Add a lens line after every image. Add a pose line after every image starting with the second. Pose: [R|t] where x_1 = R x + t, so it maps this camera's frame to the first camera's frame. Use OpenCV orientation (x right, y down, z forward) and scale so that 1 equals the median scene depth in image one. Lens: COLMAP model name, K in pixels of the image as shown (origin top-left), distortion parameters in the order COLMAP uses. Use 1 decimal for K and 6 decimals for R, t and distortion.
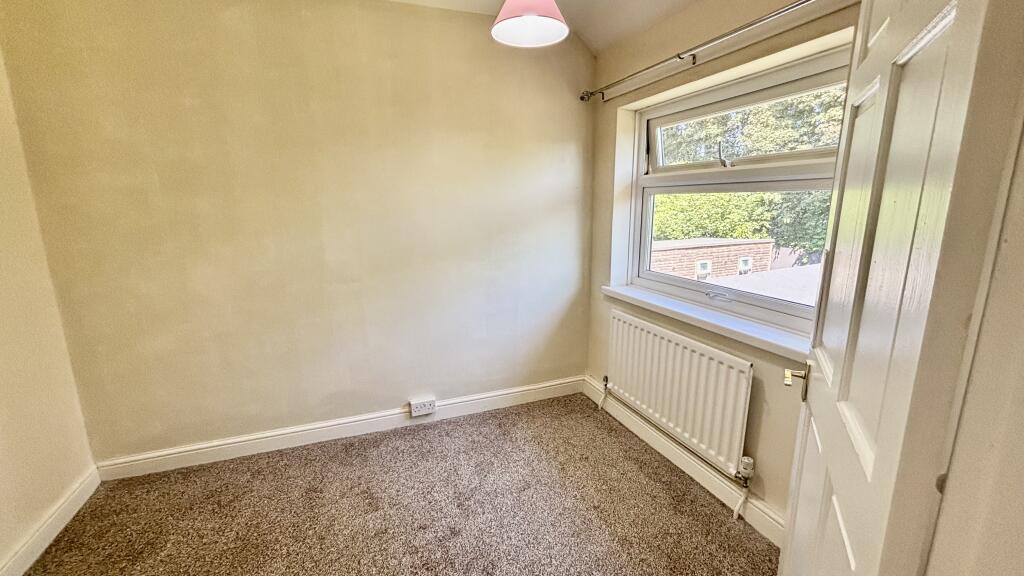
lens RADIAL K [[416.3, 0, 508.9], [0, 416.3, 284.1], [0, 0, 1]] dist [0.001030, 0.000363]
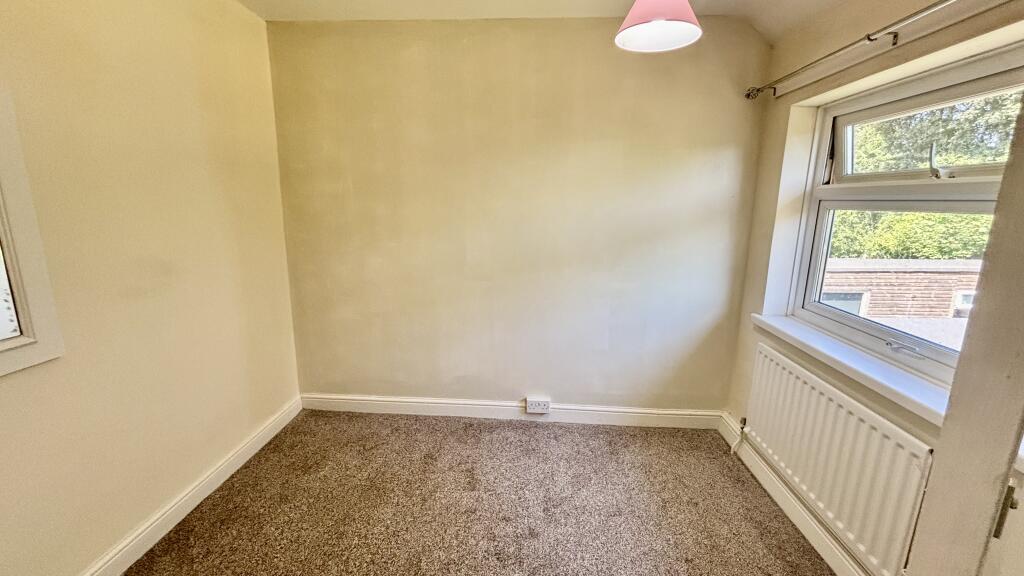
lens RADIAL K [[414.0, 0, 510.6], [0, 414.0, 286.0], [0, 0, 1]] dist [-0.000144, 0.000101]
pose [[0.912066, 0.106442, -0.395988, 0.121668], [-0.102517, 0.994244, 0.031130, -0.031673], [0.397022, 0.012203, 0.917728, 0.021080]]
